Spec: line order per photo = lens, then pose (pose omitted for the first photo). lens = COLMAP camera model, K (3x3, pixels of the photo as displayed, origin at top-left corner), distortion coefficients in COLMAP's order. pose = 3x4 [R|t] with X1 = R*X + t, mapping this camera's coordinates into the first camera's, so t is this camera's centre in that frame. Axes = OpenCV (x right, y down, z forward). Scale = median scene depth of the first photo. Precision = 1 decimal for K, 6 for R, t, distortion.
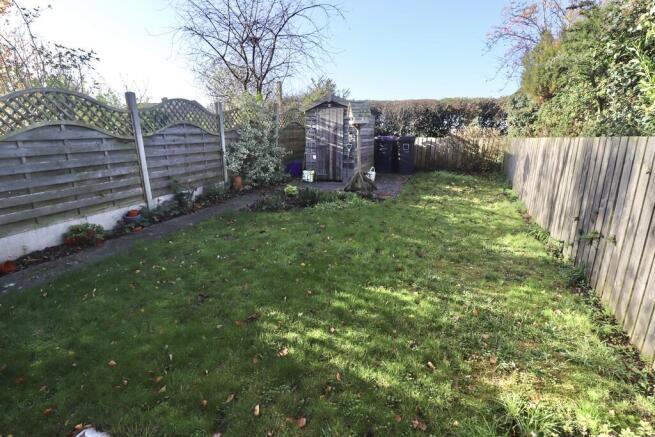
lens RADIAL K [[302.1, 0, 326.6], [0, 302.1, 213.8], [0, 0, 1]] dist [0.004644, 0.000196]
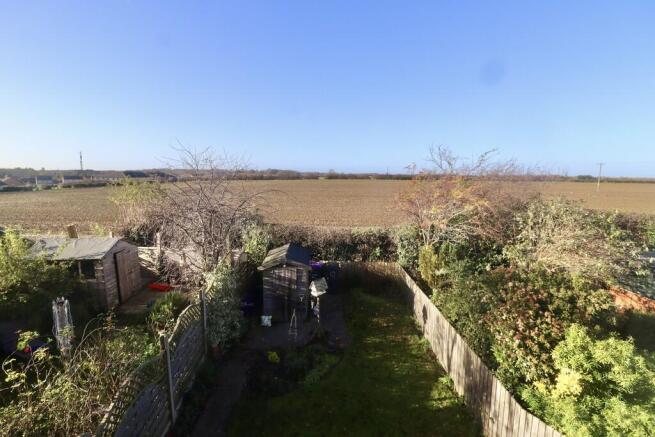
lens RADIAL K [[302.4, 0, 330.7], [0, 302.4, 215.4], [0, 0, 1]] dist [-0.012466, -0.006920]
pose [[0.917776, -0.042187, 0.394851, -0.295451], [0.094936, 0.988817, -0.115017, -0.395961], [-0.385583, 0.143046, 0.911517, -0.240989]]
